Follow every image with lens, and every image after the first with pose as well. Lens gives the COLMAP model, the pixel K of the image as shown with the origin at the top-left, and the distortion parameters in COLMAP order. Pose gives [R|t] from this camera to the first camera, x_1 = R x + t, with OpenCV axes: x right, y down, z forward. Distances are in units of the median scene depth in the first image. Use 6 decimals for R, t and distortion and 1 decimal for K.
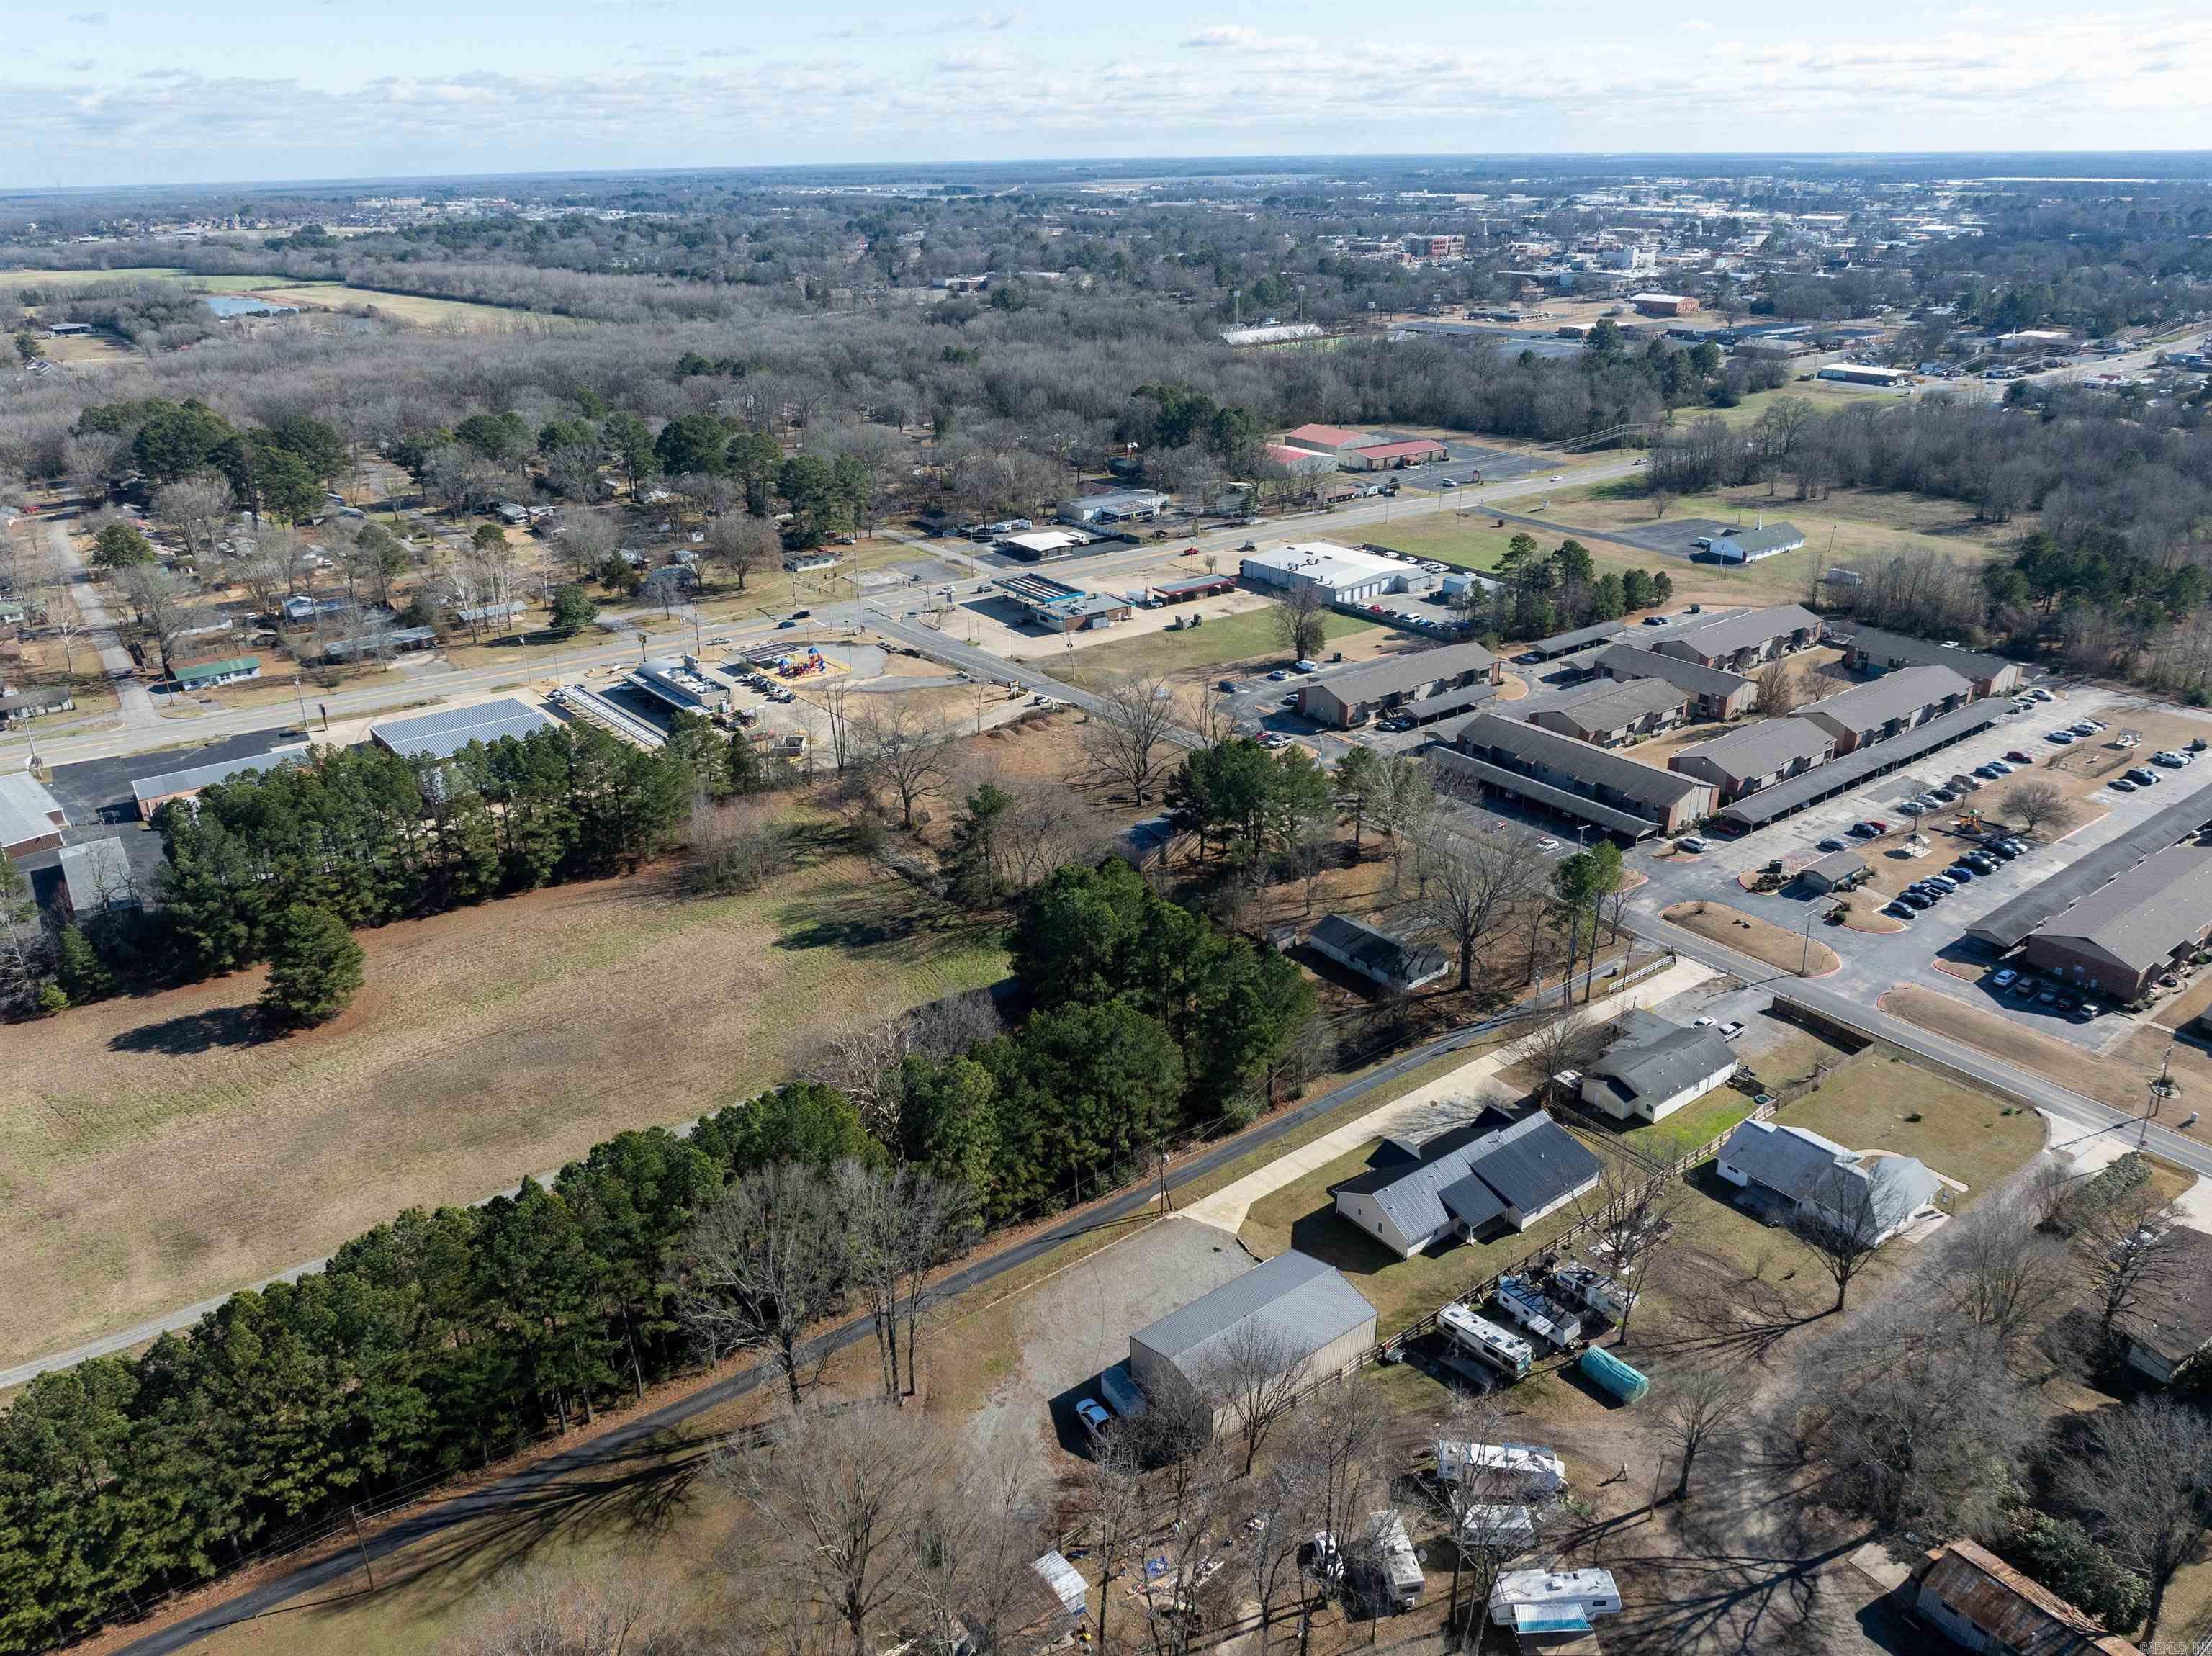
lens RADIAL K [[1552.7, 0, 1100.2], [0, 1552.7, 827.8], [0, 0, 1]] dist [-0.038996, 0.005898]
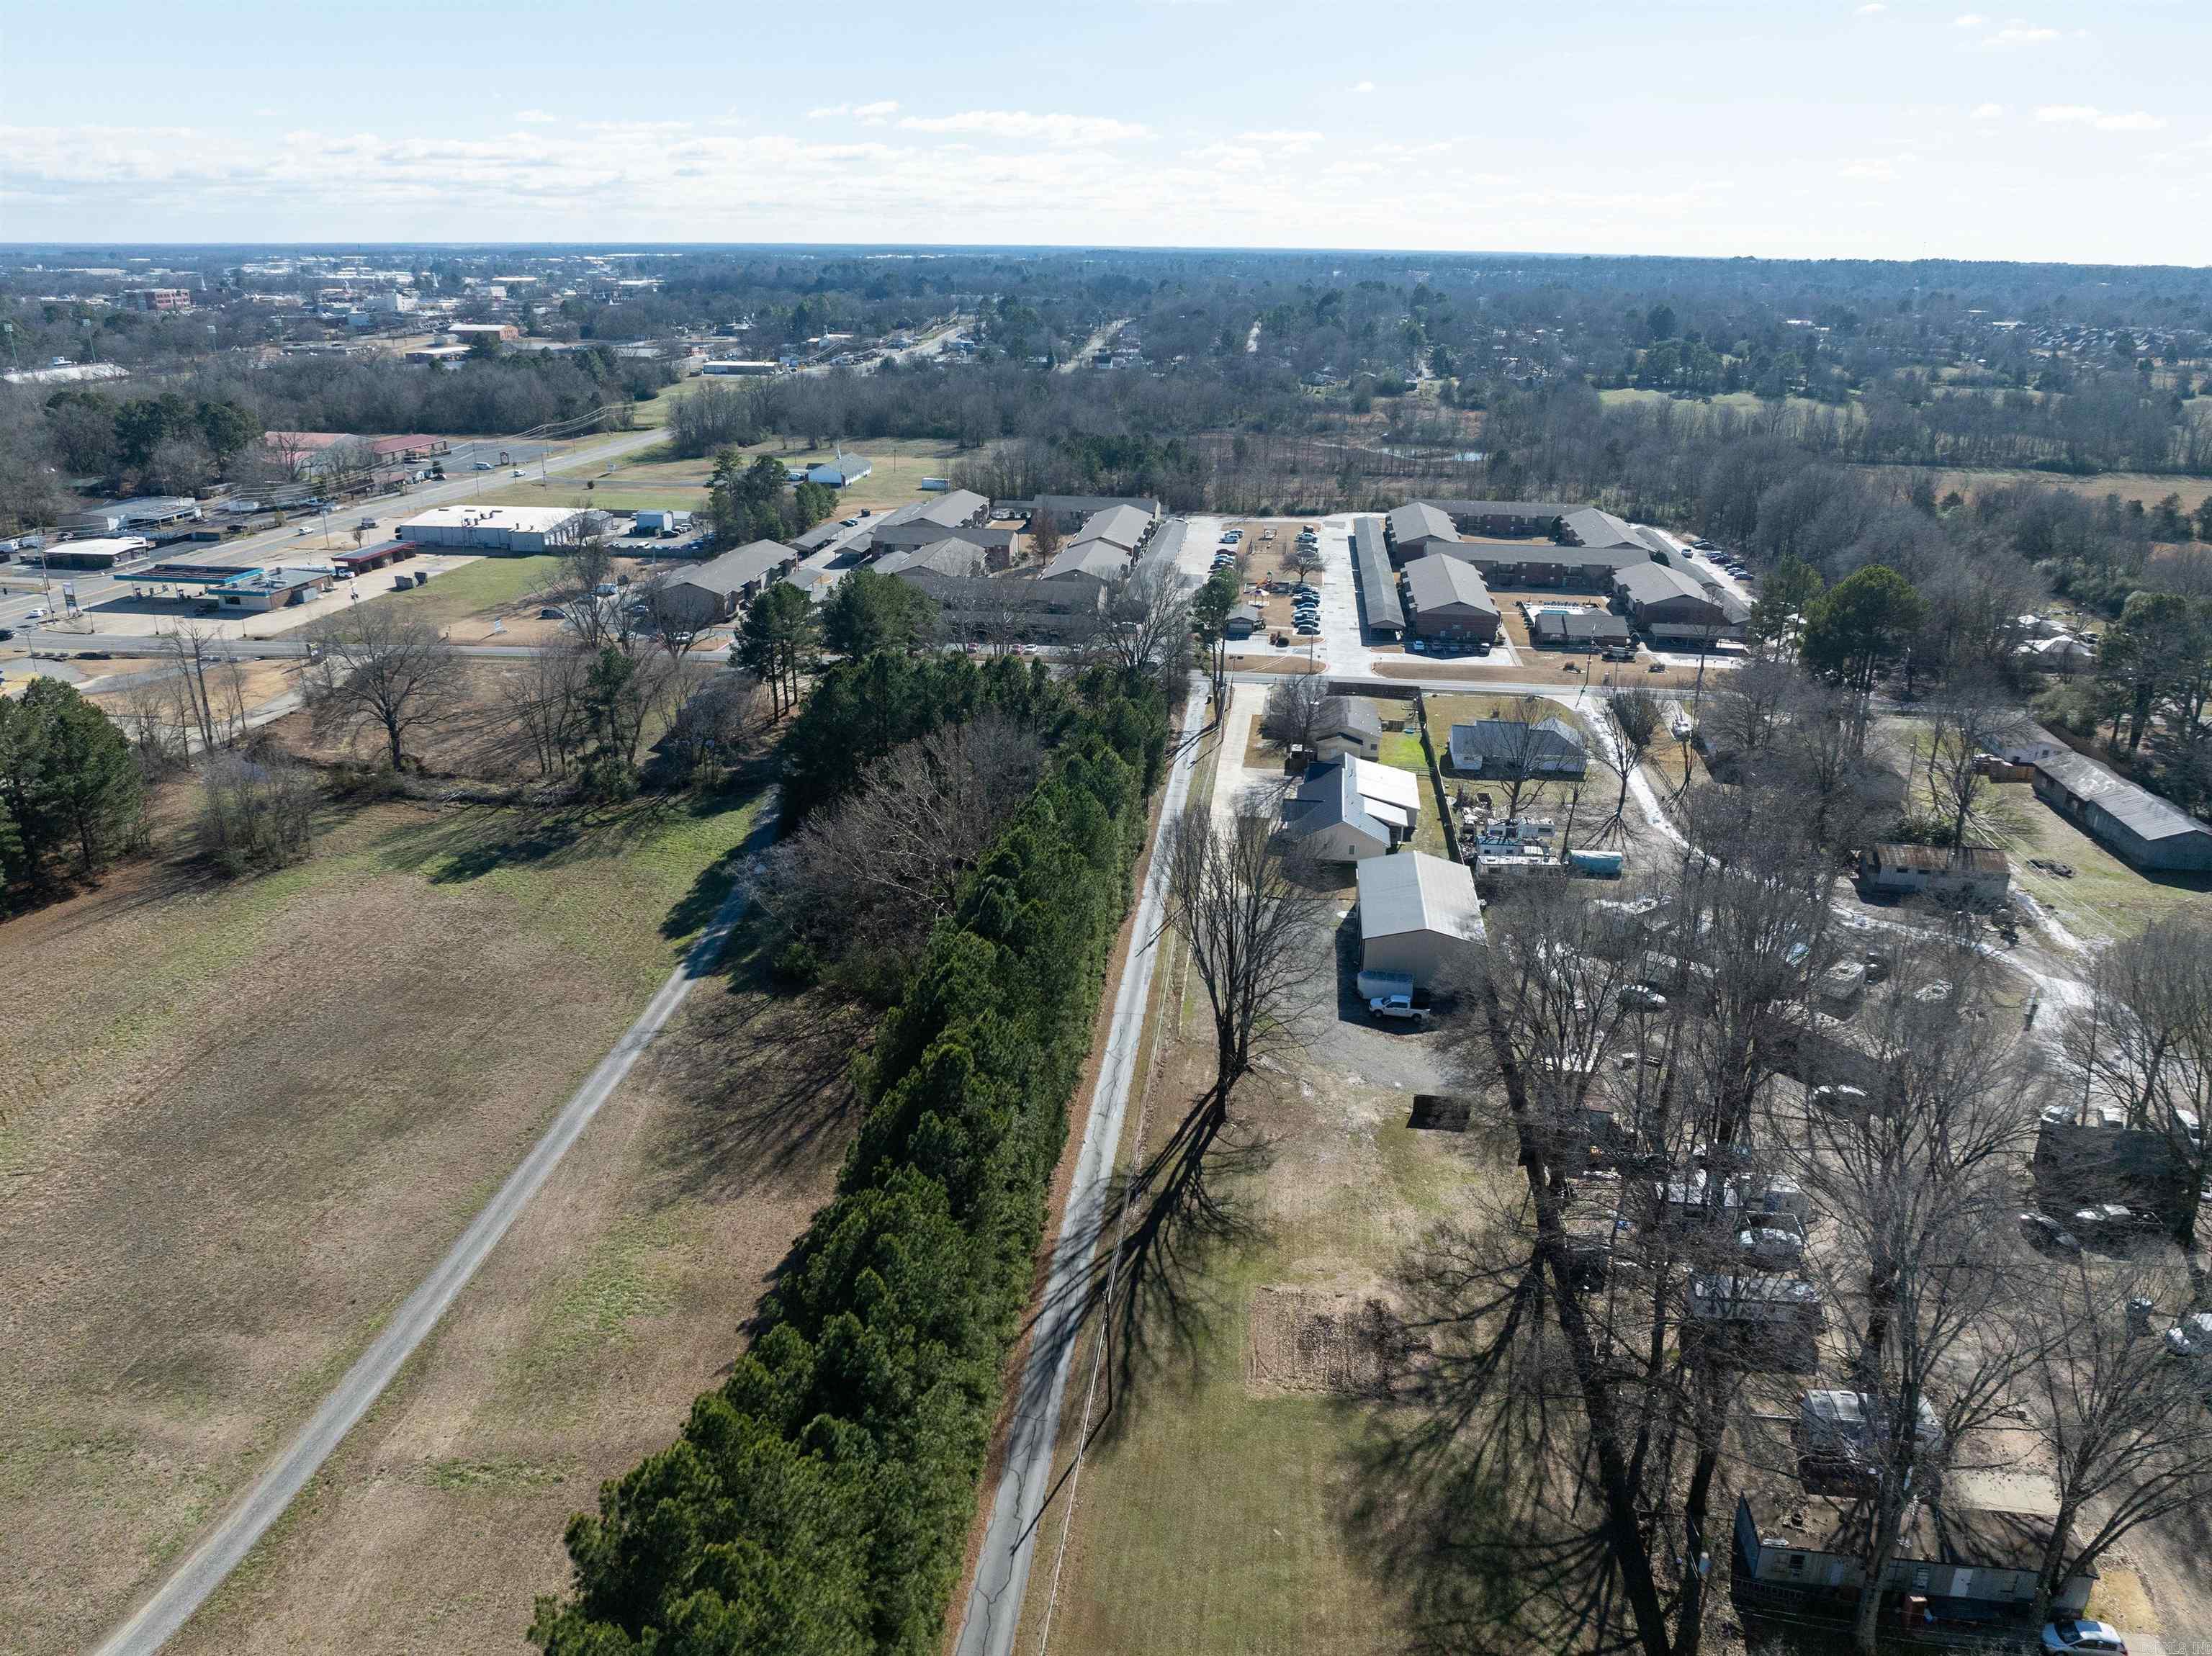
lens RADIAL K [[1552.7, 0, 1100.2], [0, 1552.7, 827.8], [0, 0, 1]] dist [-0.038996, 0.005898]
pose [[0.697210, -0.230508, 0.678797, -0.357886], [0.264608, 0.962777, 0.055157, 0.068270], [-0.666244, 0.141159, 0.732252, 0.153194]]
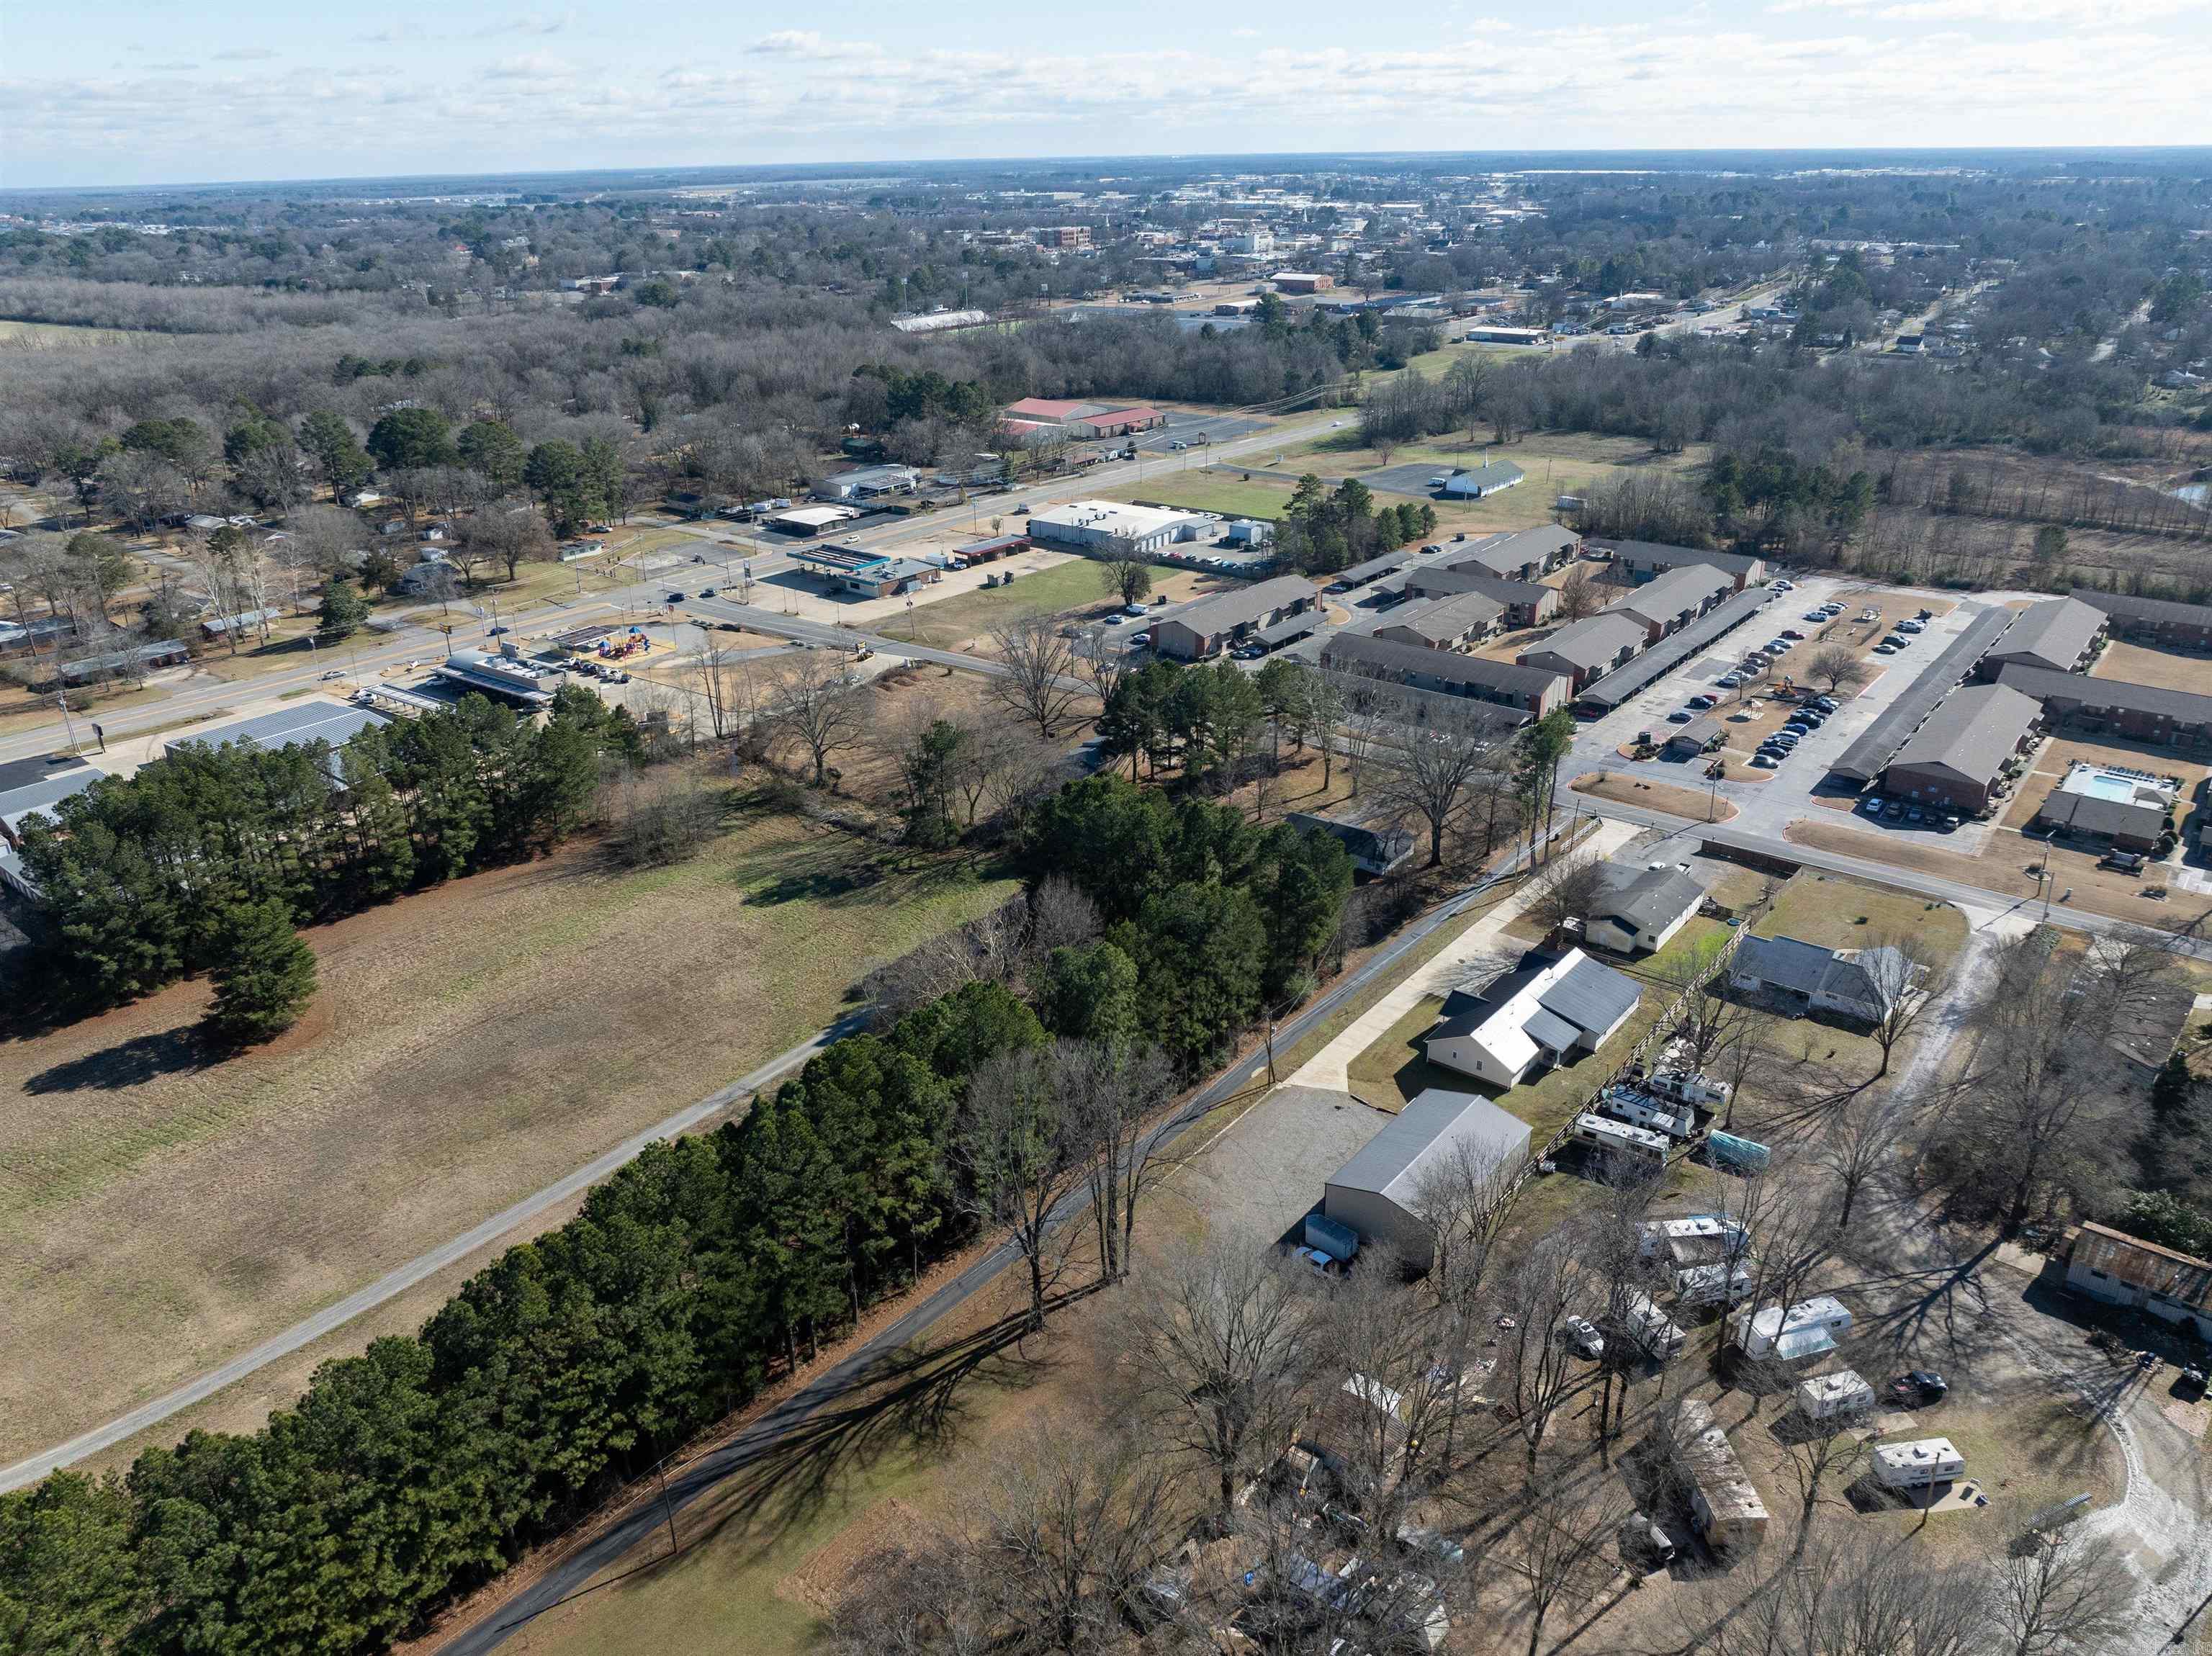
lens RADIAL K [[1552.7, 0, 1100.2], [0, 1552.7, 827.8], [0, 0, 1]] dist [-0.038996, 0.005898]
pose [[0.968932, -0.100762, 0.225870, -0.150747], [0.101459, 0.994803, 0.008551, 0.030958], [-0.225557, 0.014631, 0.974120, 0.010809]]
